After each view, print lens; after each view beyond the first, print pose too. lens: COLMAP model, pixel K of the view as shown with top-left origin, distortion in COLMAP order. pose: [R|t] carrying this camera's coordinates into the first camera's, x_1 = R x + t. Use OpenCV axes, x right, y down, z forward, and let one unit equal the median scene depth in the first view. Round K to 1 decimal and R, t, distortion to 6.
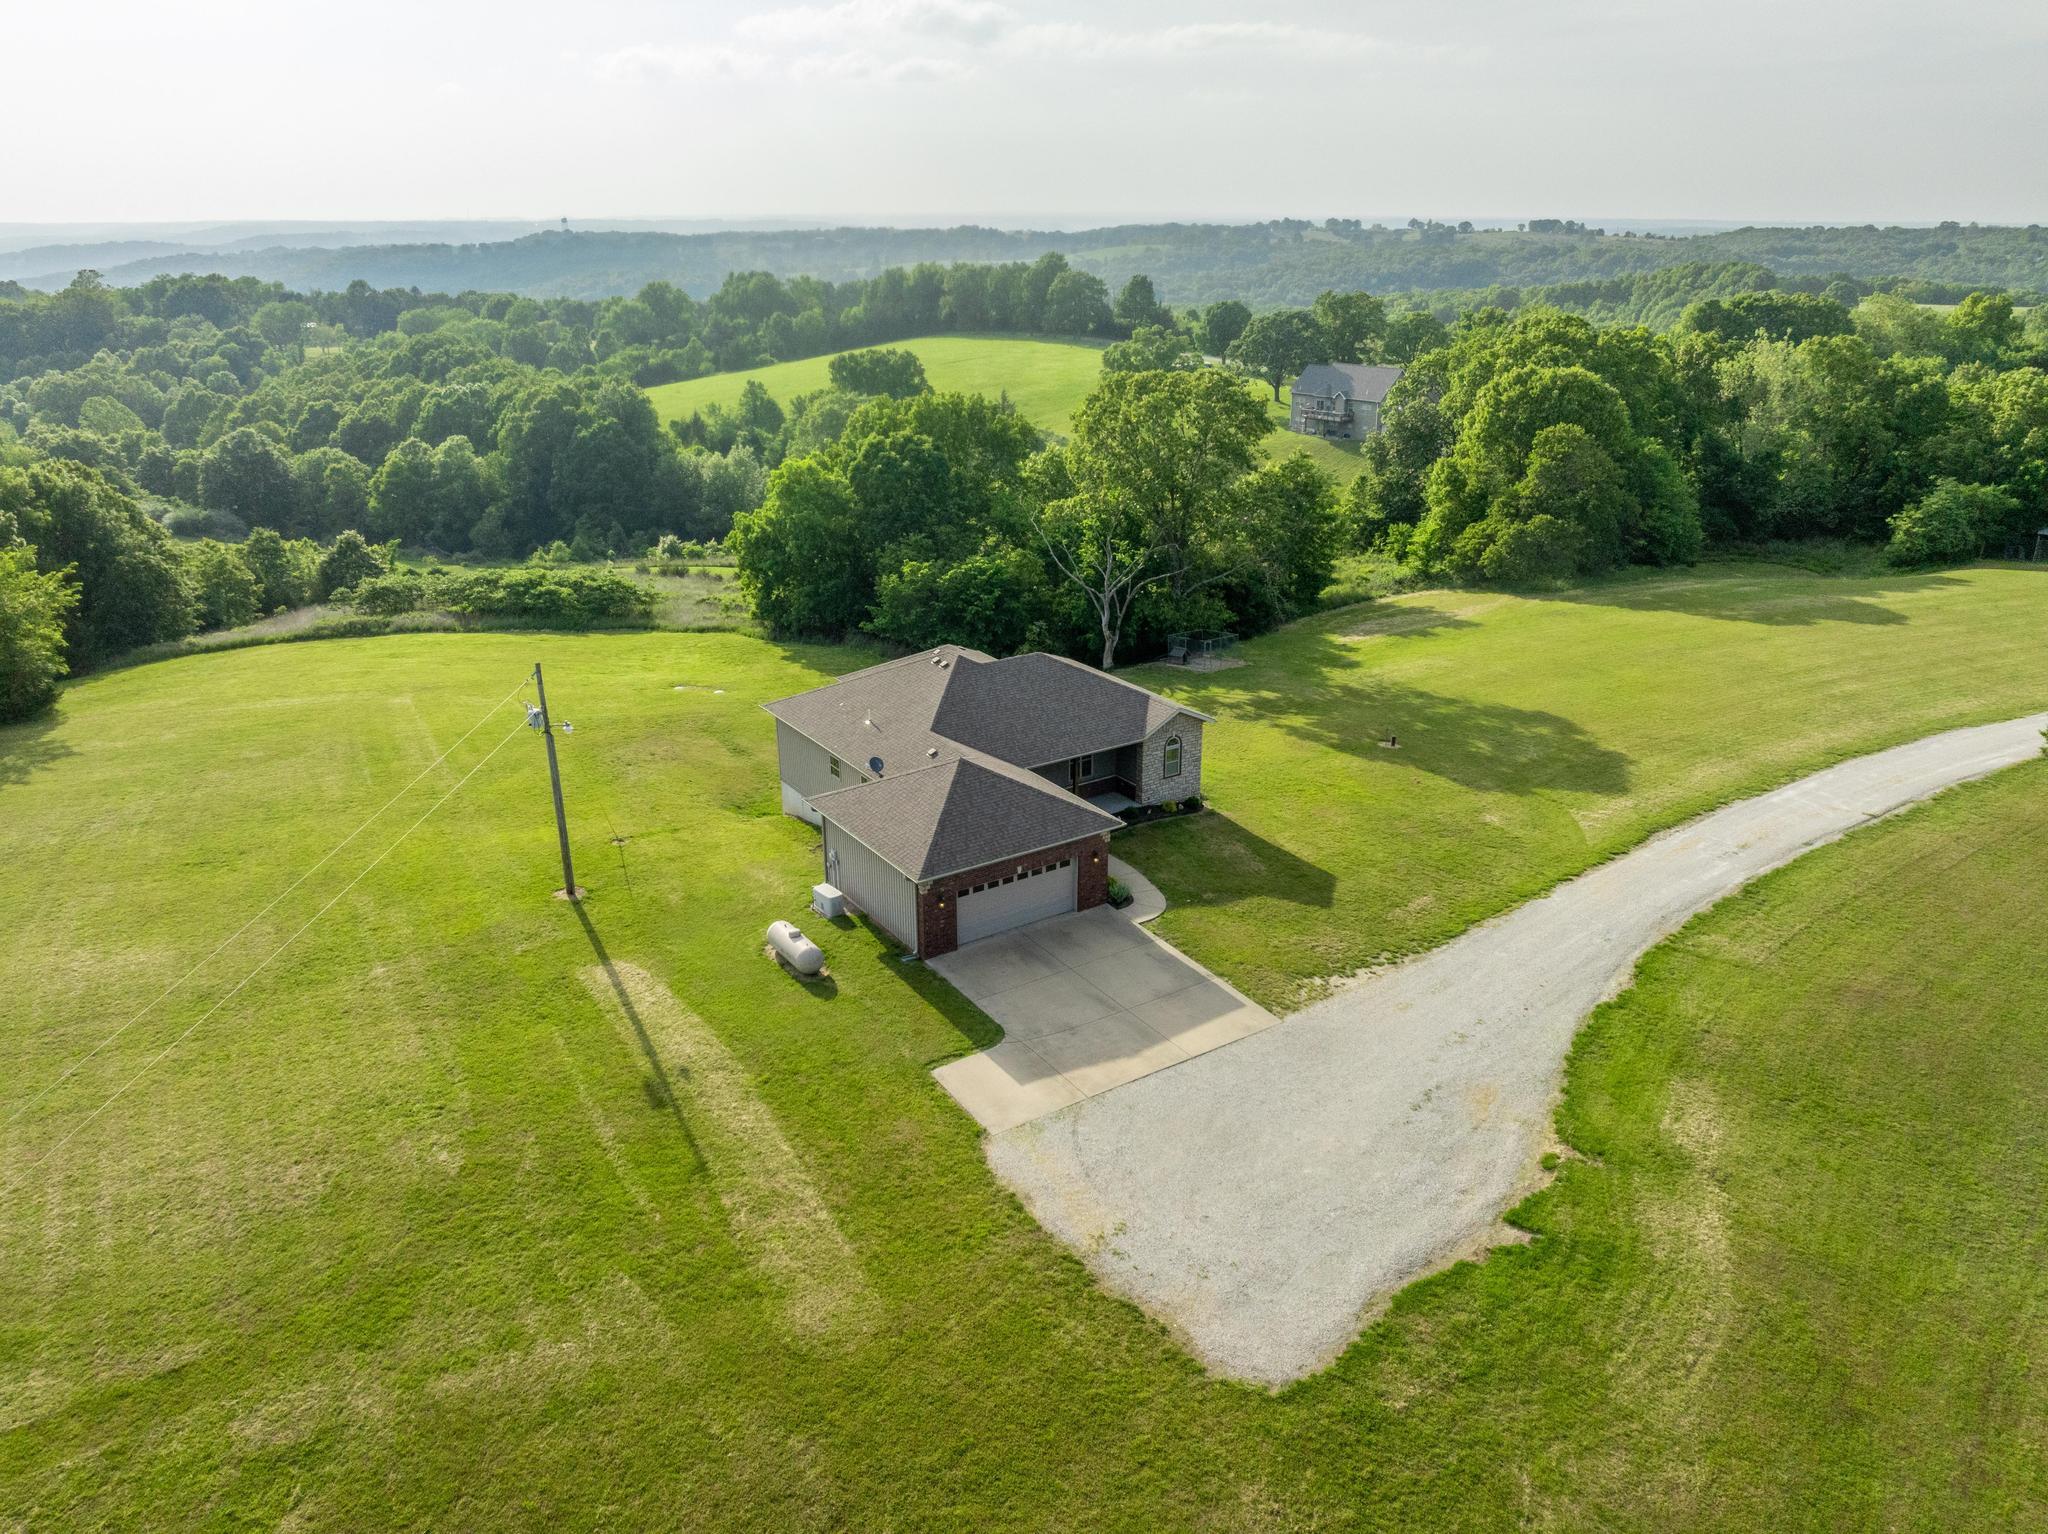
lens RADIAL K [[1457.0, 0, 1033.6], [0, 1457.0, 720.2], [0, 0, 1]] dist [-0.044041, 0.009117]
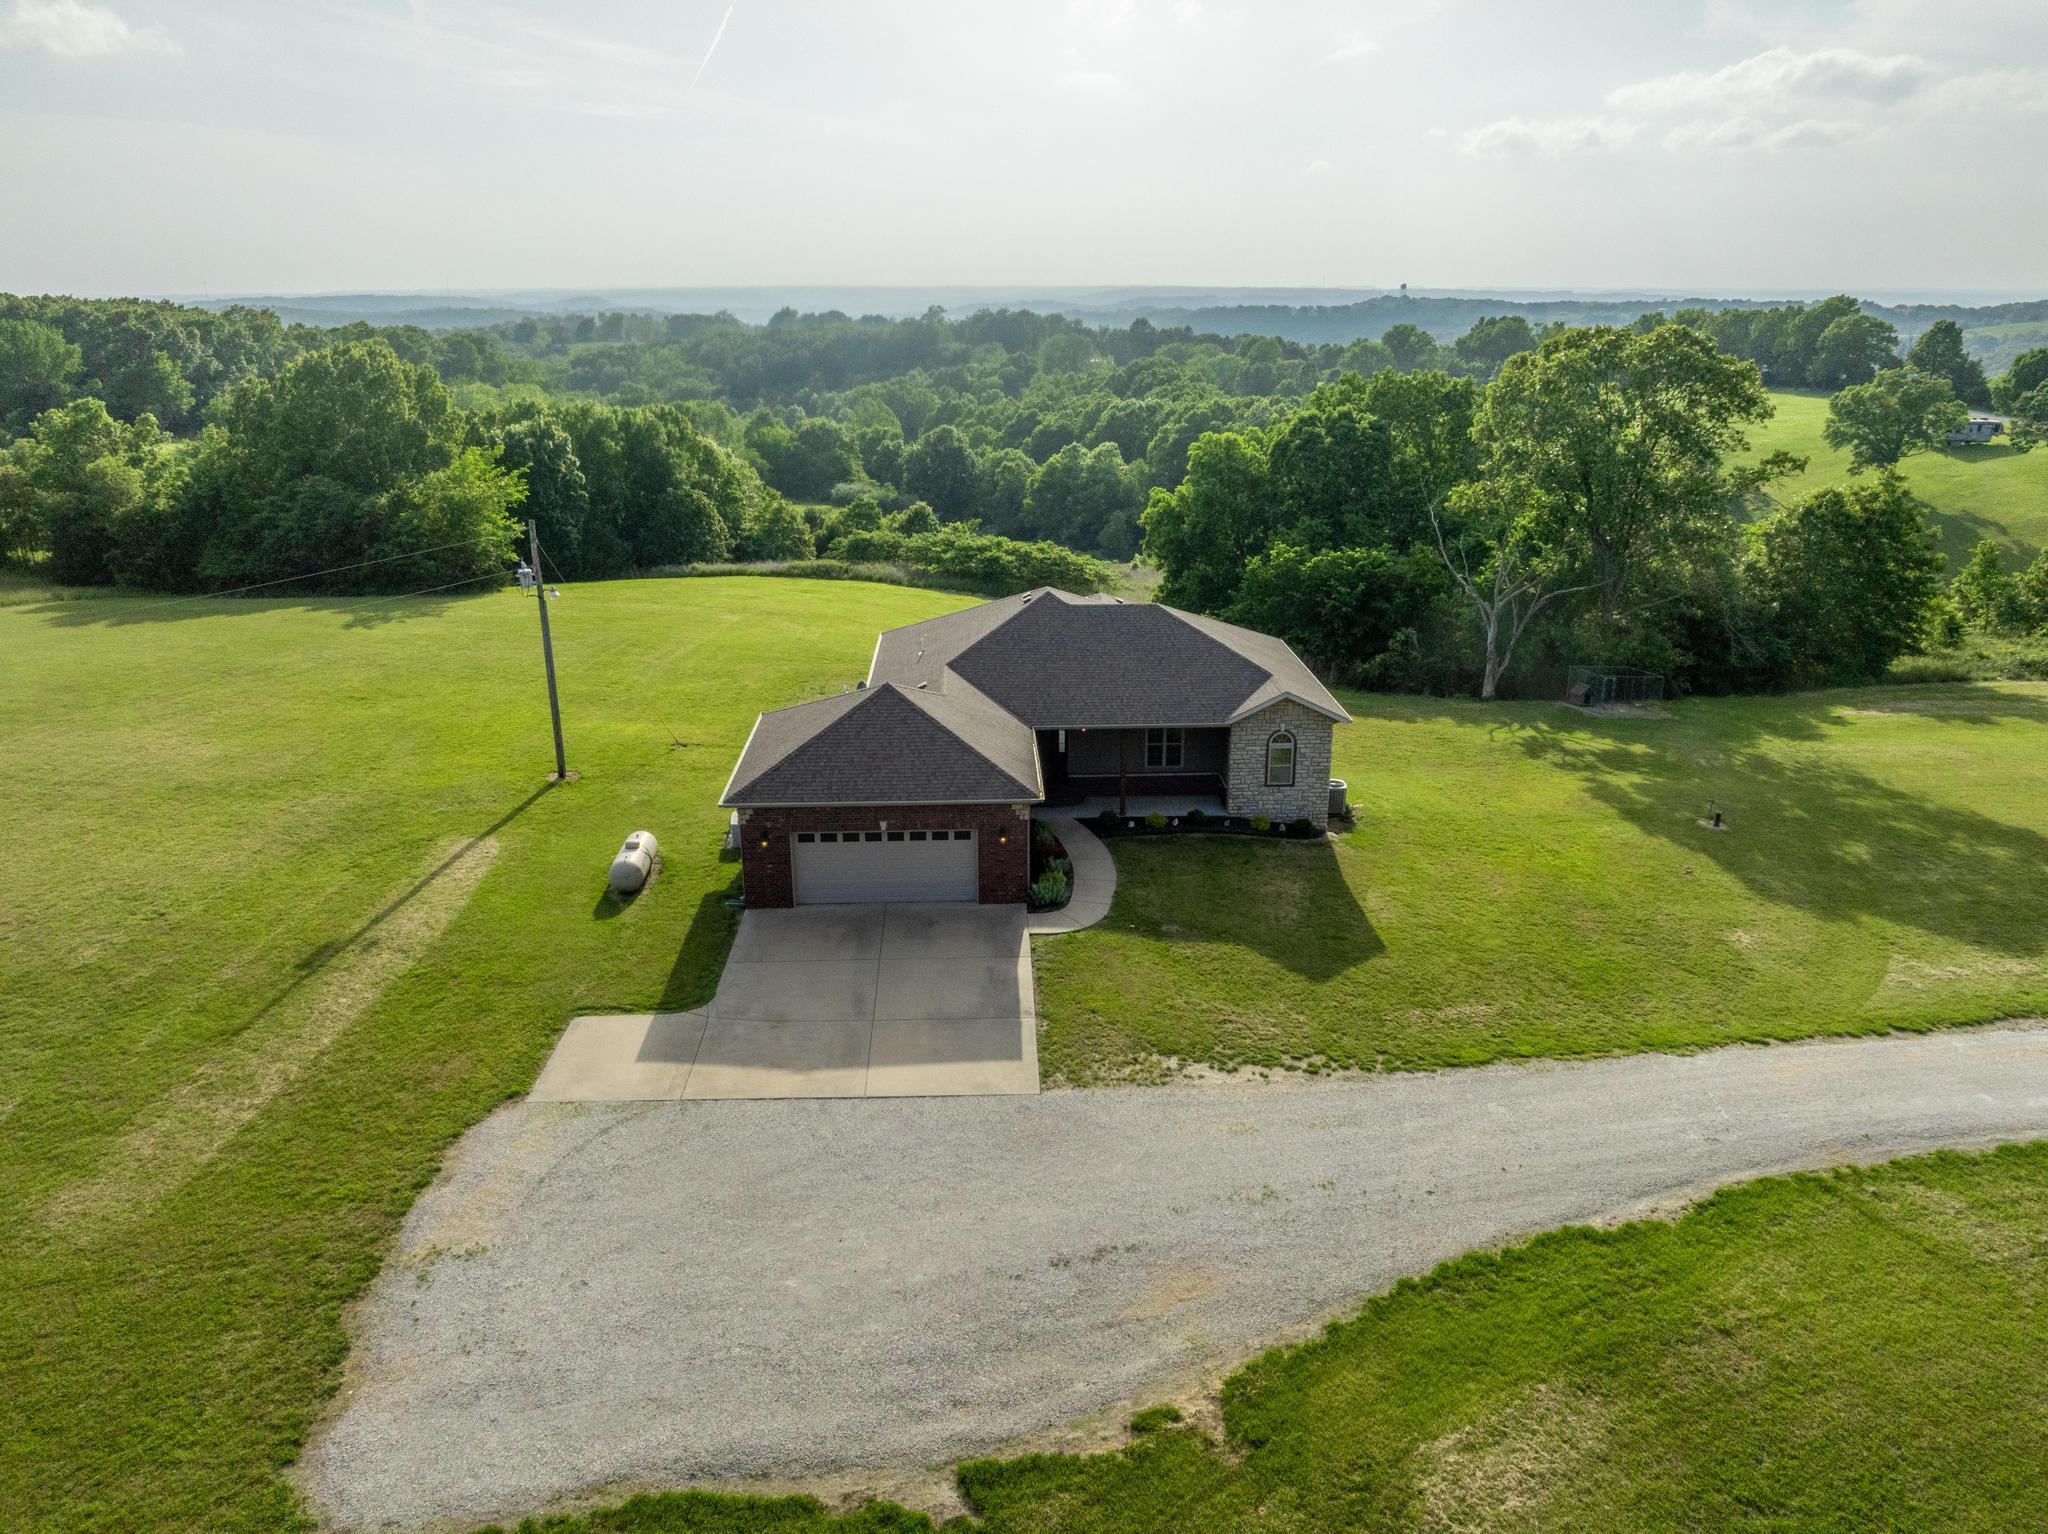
lens RADIAL K [[1457.0, 0, 1033.6], [0, 1457.0, 720.2], [0, 0, 1]] dist [-0.044041, 0.009117]
pose [[0.854310, 0.149103, -0.497919, 0.334282], [-0.171274, 0.985223, 0.001162, 0.024955], [0.490734, 0.084287, 0.867223, 0.275649]]
